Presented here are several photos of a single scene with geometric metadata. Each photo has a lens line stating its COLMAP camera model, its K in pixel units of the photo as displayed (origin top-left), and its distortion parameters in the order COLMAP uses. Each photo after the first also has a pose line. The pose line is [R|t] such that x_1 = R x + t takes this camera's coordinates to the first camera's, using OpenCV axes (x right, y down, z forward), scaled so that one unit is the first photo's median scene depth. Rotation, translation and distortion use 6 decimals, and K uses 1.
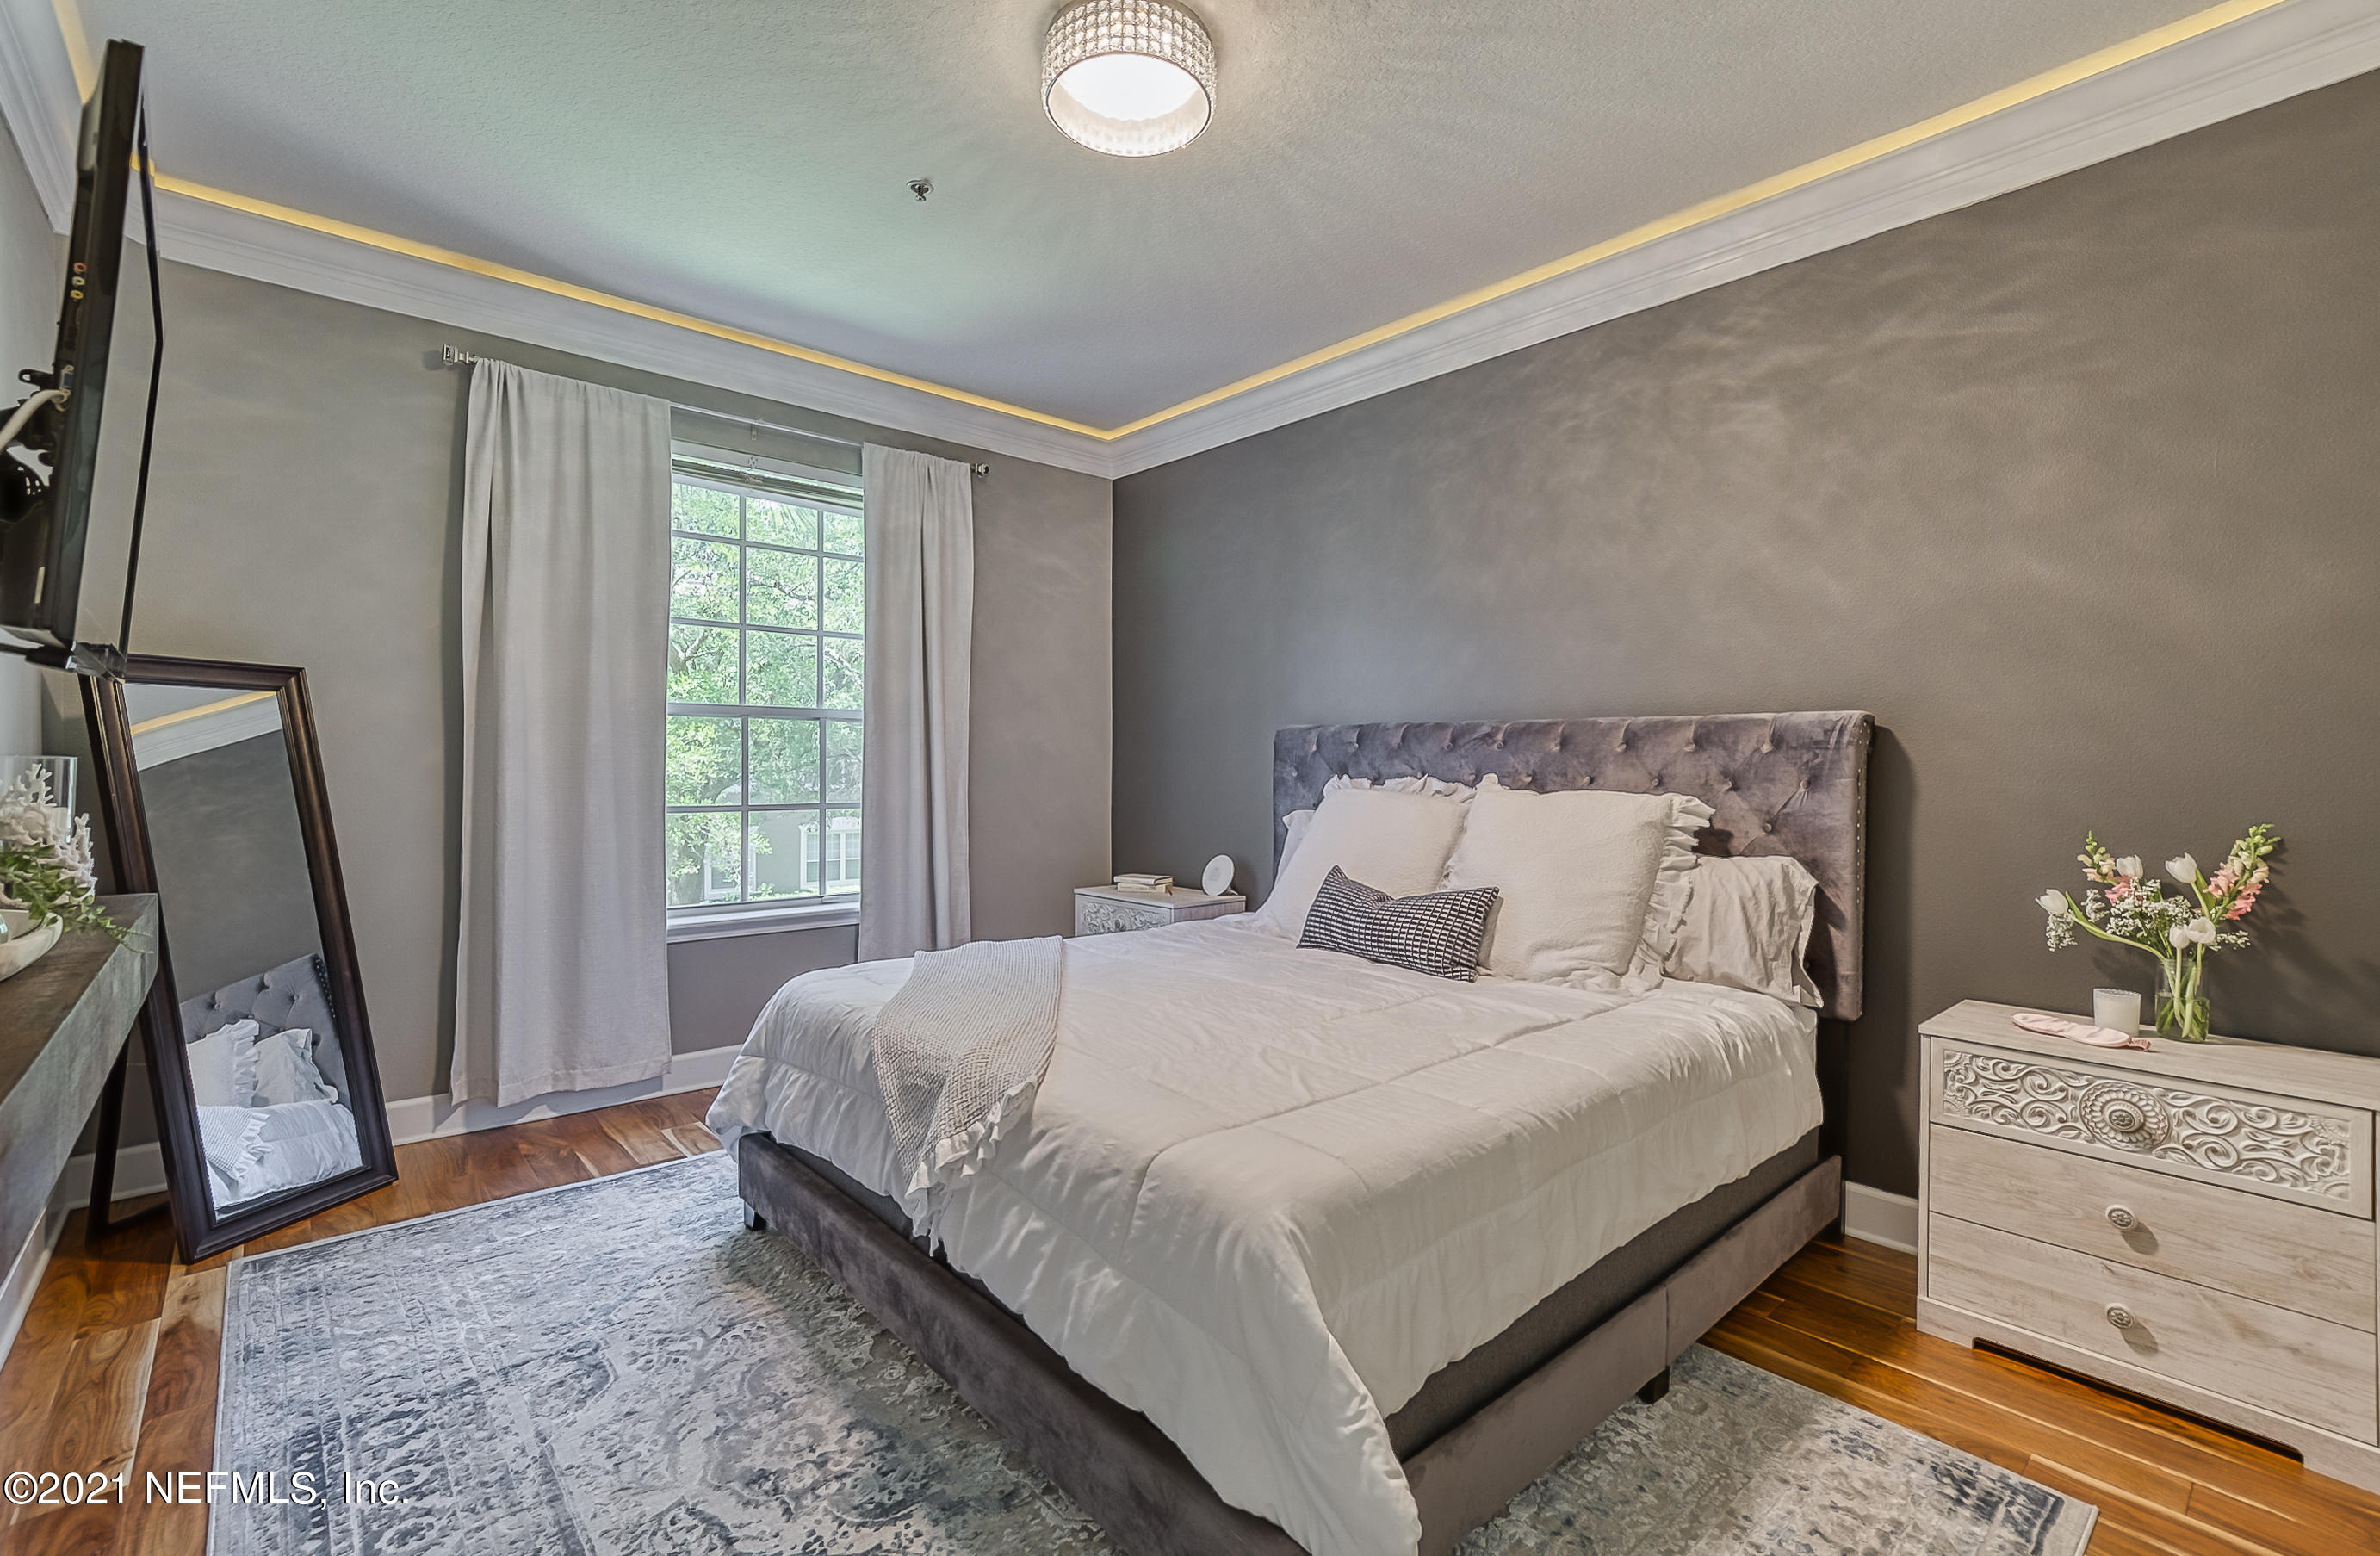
lens RADIAL K [[1049.0, 0, 1194.6], [0, 1049.0, 749.6], [0, 0, 1]] dist [0.003502, 0.000814]
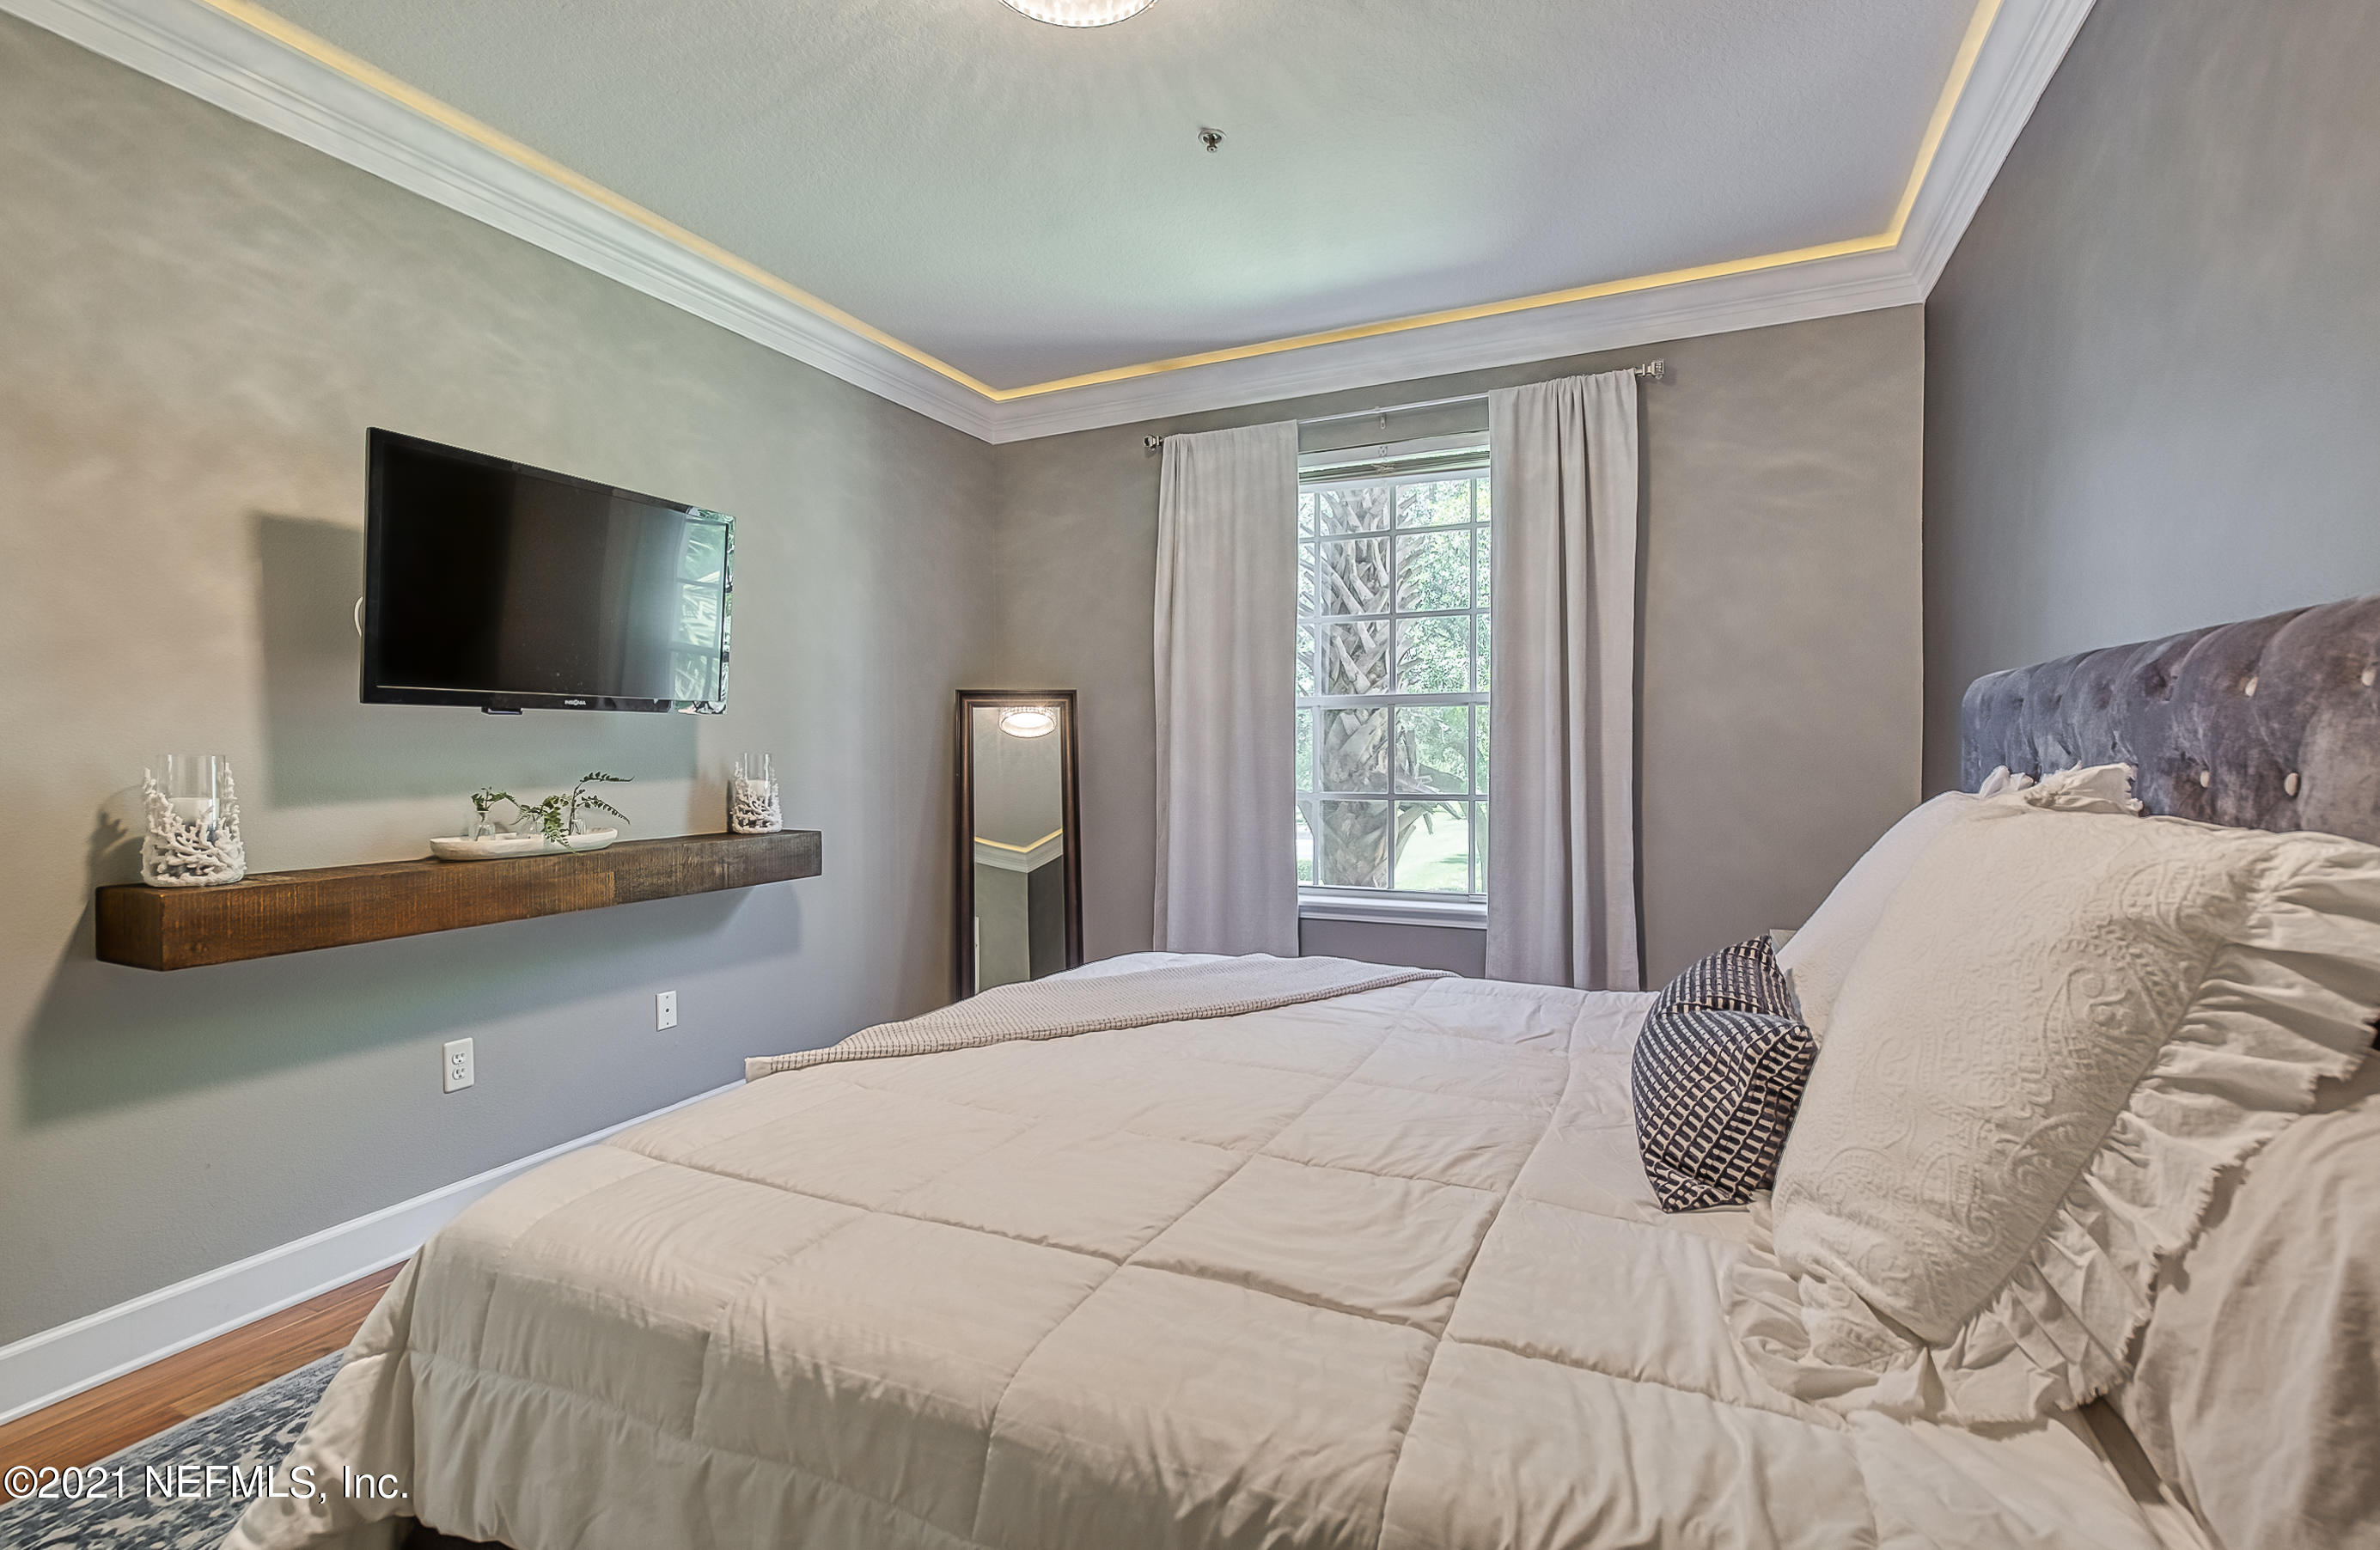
lens RADIAL K [[1049.0, 0, 1194.6], [0, 1049.0, 746.6], [0, 0, 1]] dist [0.003502, 0.000814]
pose [[0.399715, -0.012723, -0.916551, 0.450987], [0.019598, 0.999794, -0.005331, 0.010582], [0.916430, -0.015832, 0.399882, 0.461715]]
